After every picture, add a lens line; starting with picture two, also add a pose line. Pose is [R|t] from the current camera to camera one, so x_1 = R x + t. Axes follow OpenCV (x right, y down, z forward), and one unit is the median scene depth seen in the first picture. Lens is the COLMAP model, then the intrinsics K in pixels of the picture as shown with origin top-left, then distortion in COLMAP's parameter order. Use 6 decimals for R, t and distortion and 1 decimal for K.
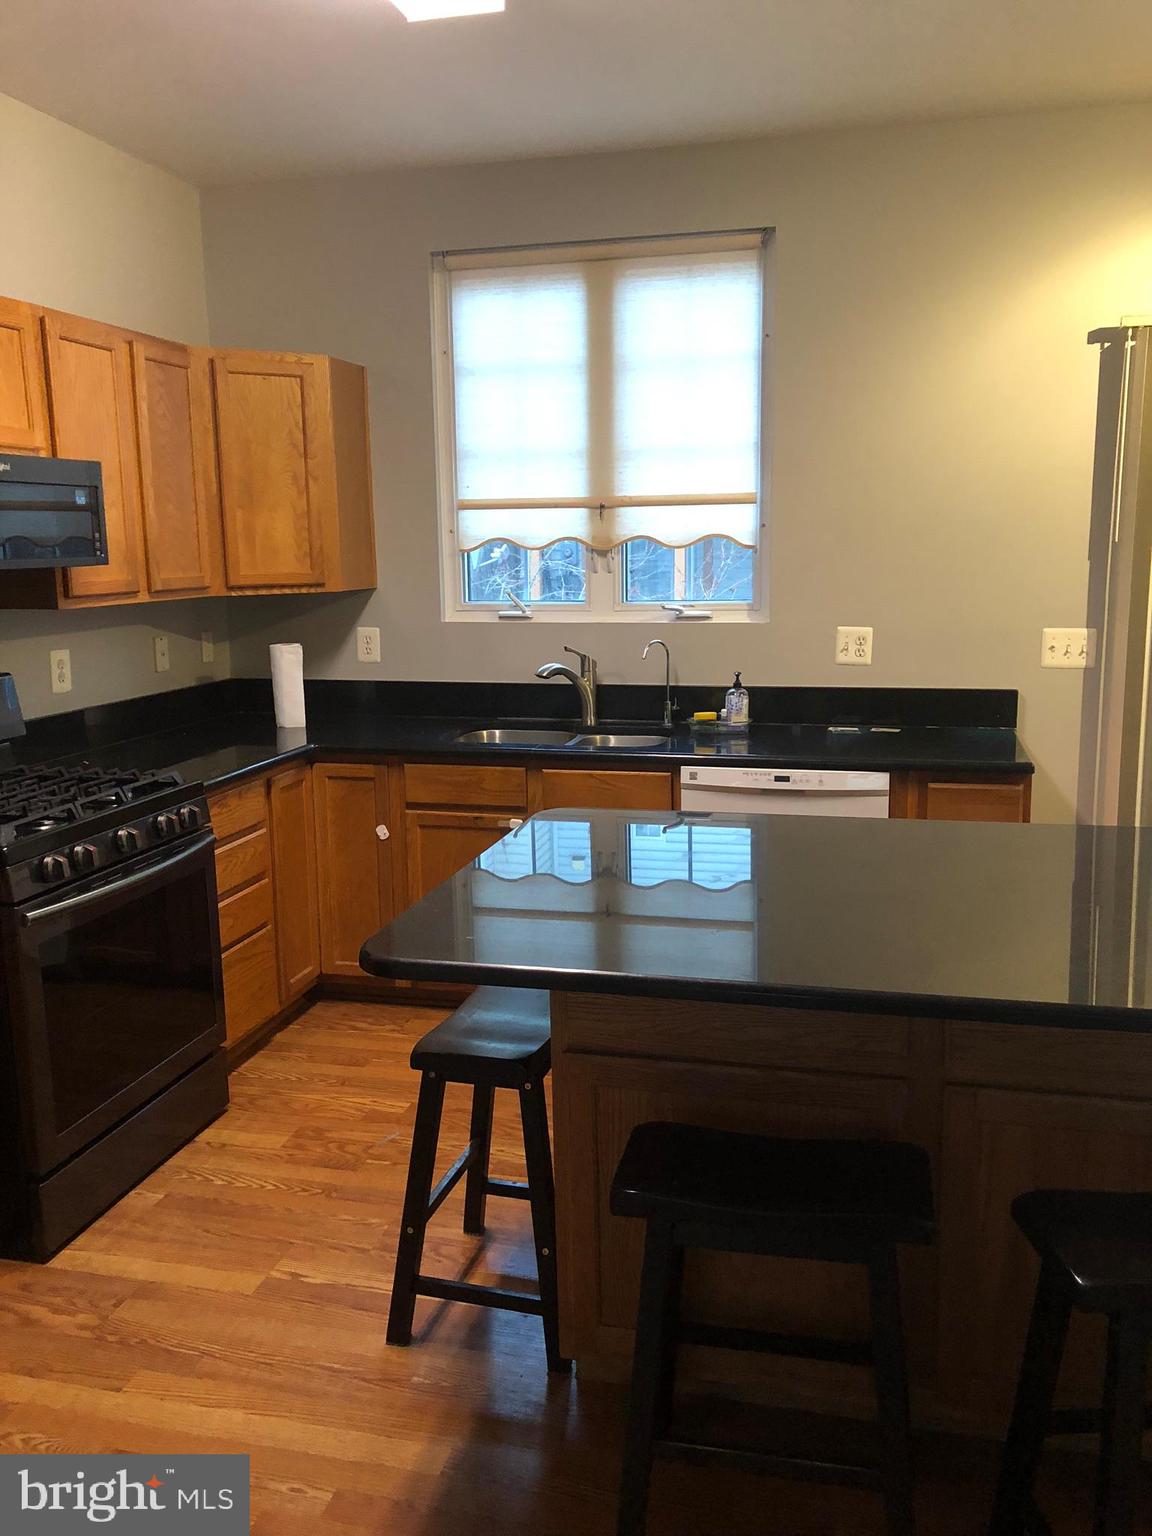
lens RADIAL K [[1253.6, 0, 576.0], [0, 1253.6, 768.0], [0, 0, 1]] dist [0.155039, -0.566610]
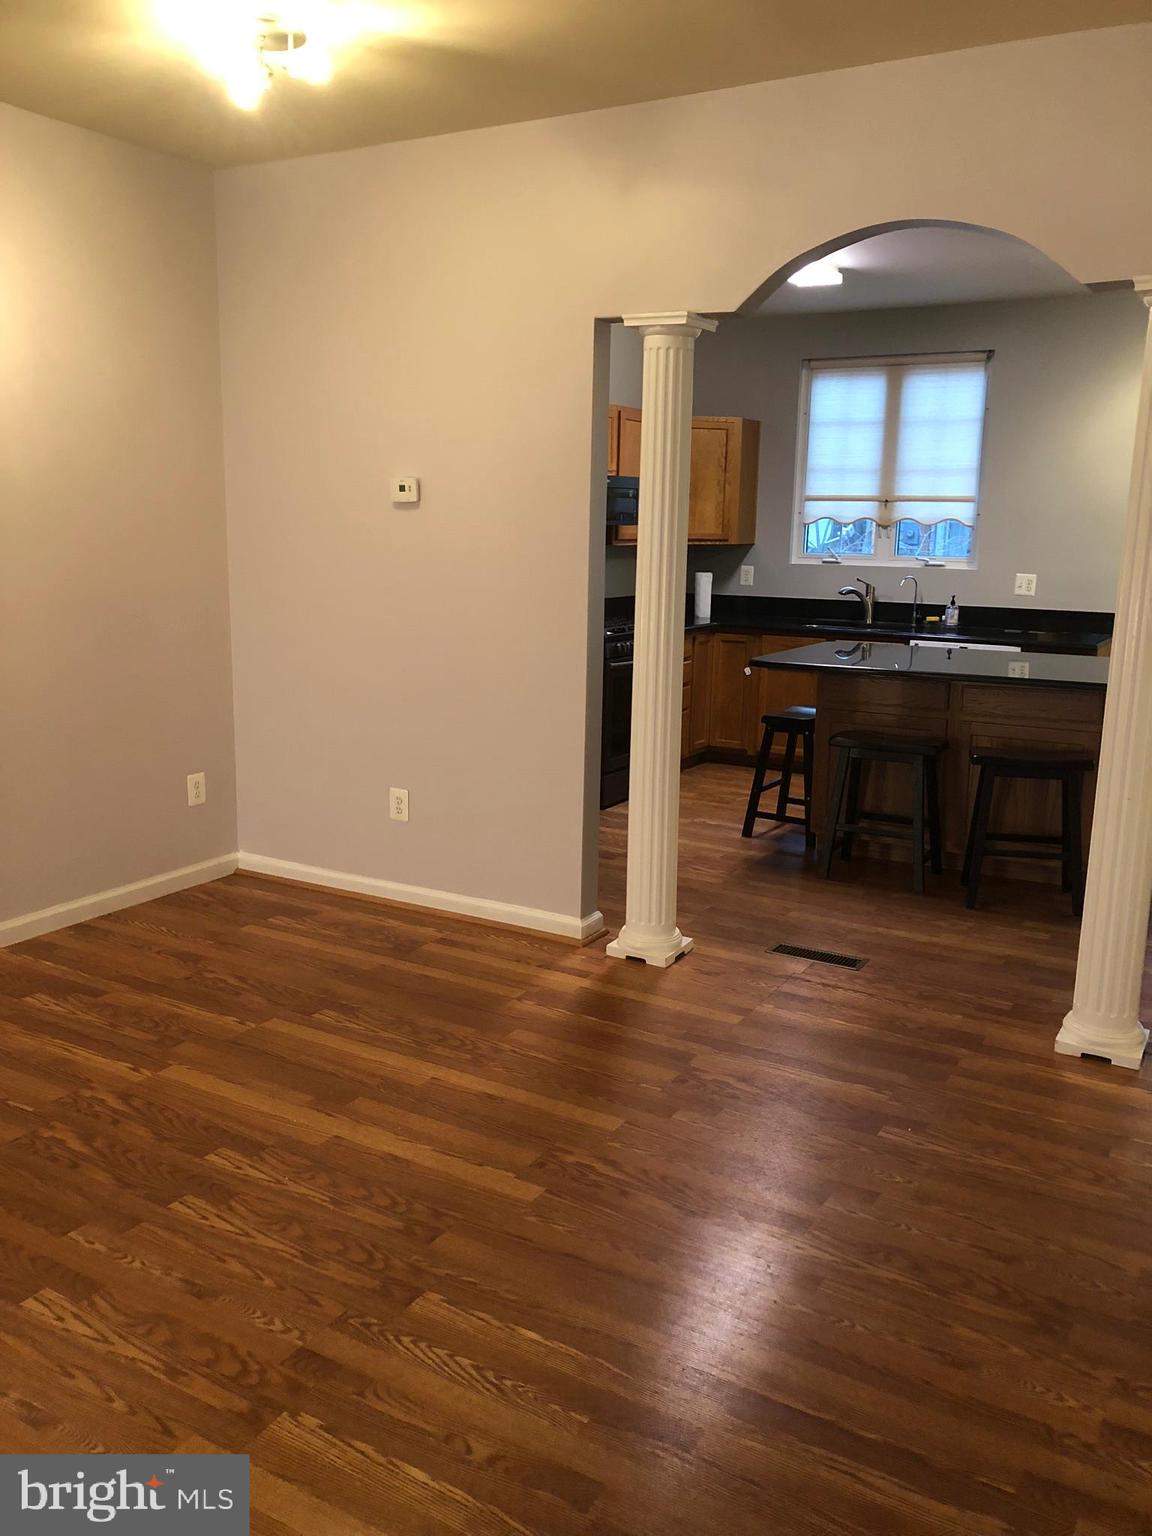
lens RADIAL K [[1253.6, 0, 576.0], [0, 1253.6, 768.0], [0, 0, 1]] dist [0.155039, -0.566610]
pose [[0.961350, 0.084540, -0.262029, 0.100815], [-0.080583, 0.996413, 0.025827, 0.159401], [0.263273, -0.003714, 0.964714, -0.852431]]
